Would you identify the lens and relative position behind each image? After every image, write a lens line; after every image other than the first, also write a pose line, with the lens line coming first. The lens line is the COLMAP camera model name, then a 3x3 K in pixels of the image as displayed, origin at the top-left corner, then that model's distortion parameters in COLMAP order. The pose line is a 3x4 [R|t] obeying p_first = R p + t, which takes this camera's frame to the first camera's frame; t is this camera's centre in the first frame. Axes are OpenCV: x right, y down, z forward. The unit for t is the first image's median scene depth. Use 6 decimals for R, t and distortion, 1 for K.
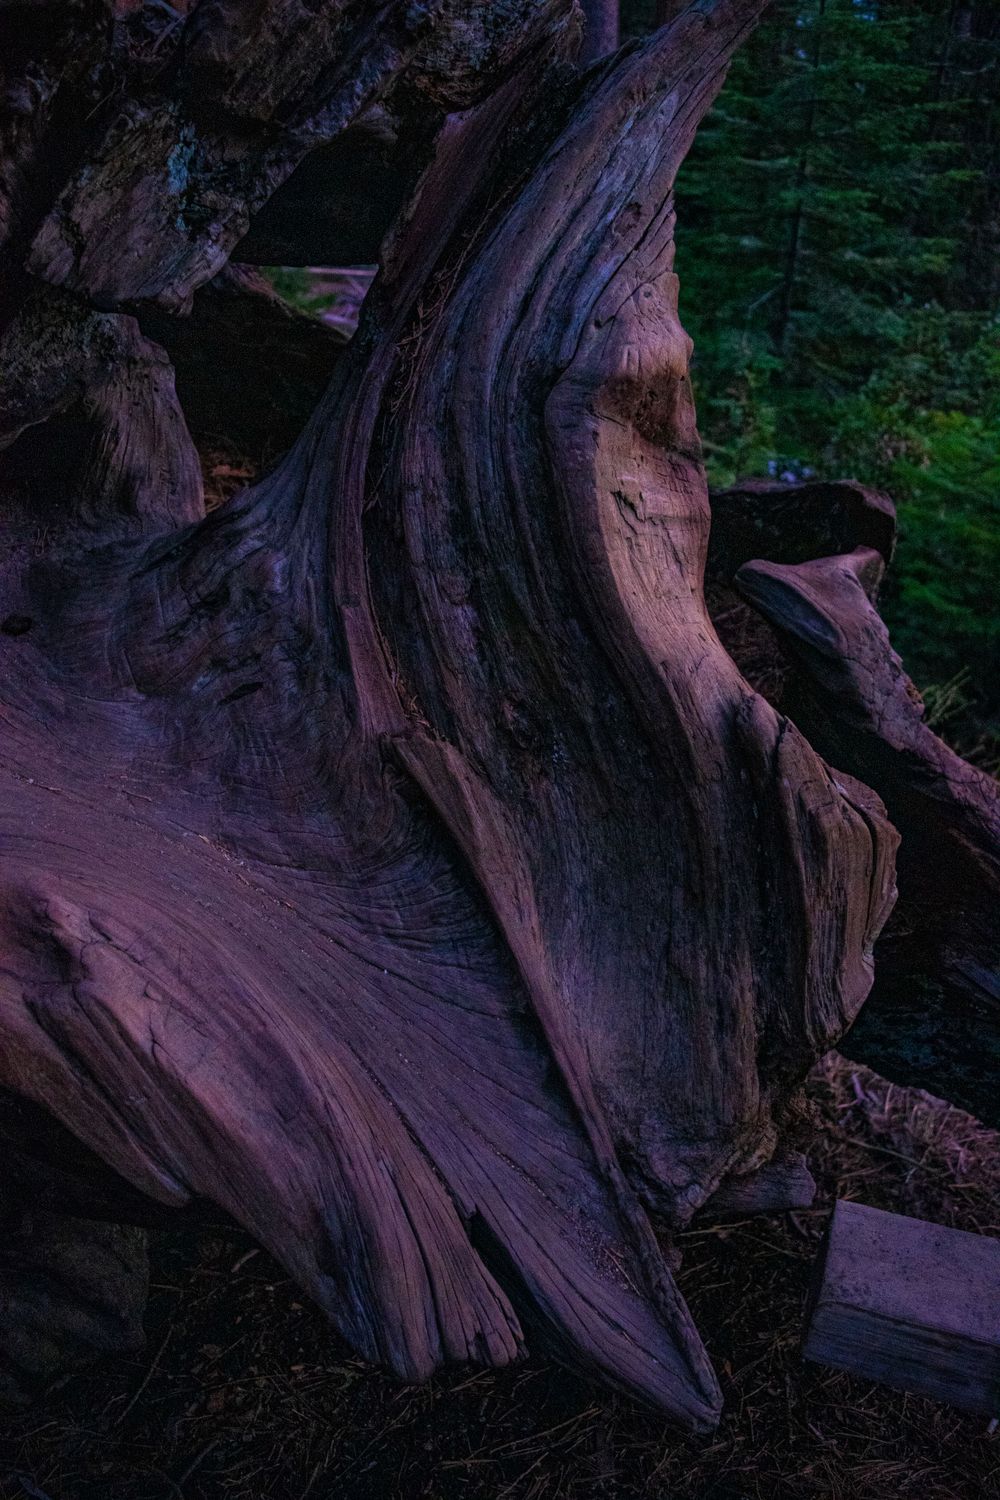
lens RADIAL K [[1188.3, 0, 528.2], [0, 1188.3, 750.0], [0, 0, 1]] dist [-0.070577, 0.001357]
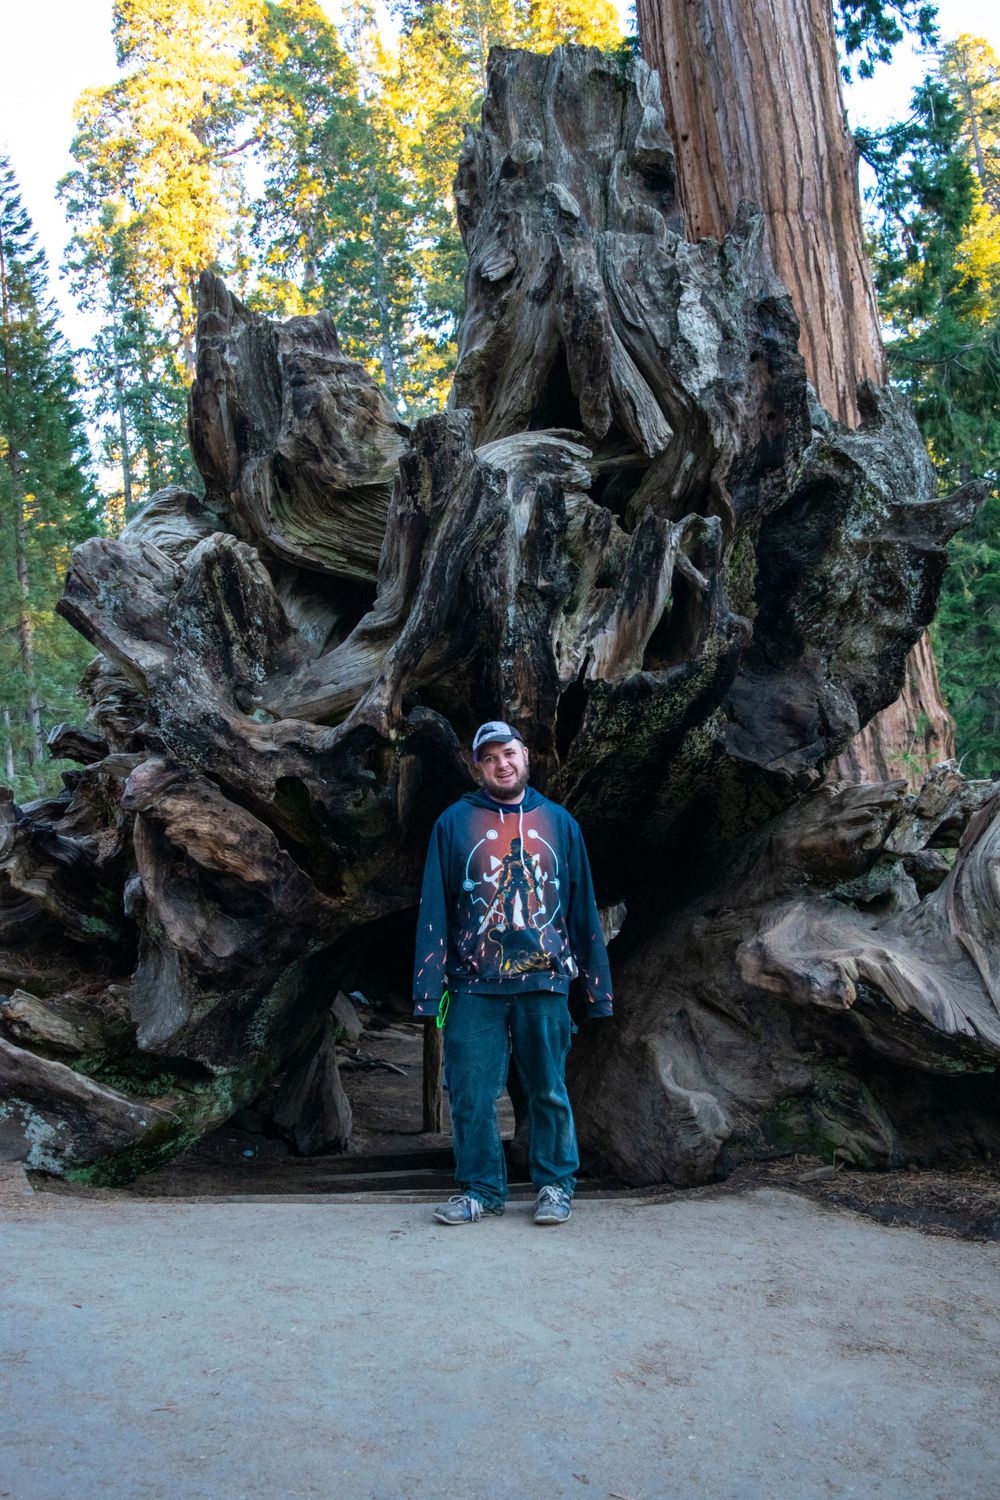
lens RADIAL K [[1188.3, 0, 528.2], [0, 1188.3, 750.0], [0, 0, 1]] dist [-0.070577, 0.001357]
pose [[0.824977, -0.119805, -0.552323, 1.130706], [-0.189174, 0.862365, -0.469617, 1.852161], [0.532566, 0.491908, 0.688767, -3.434510]]
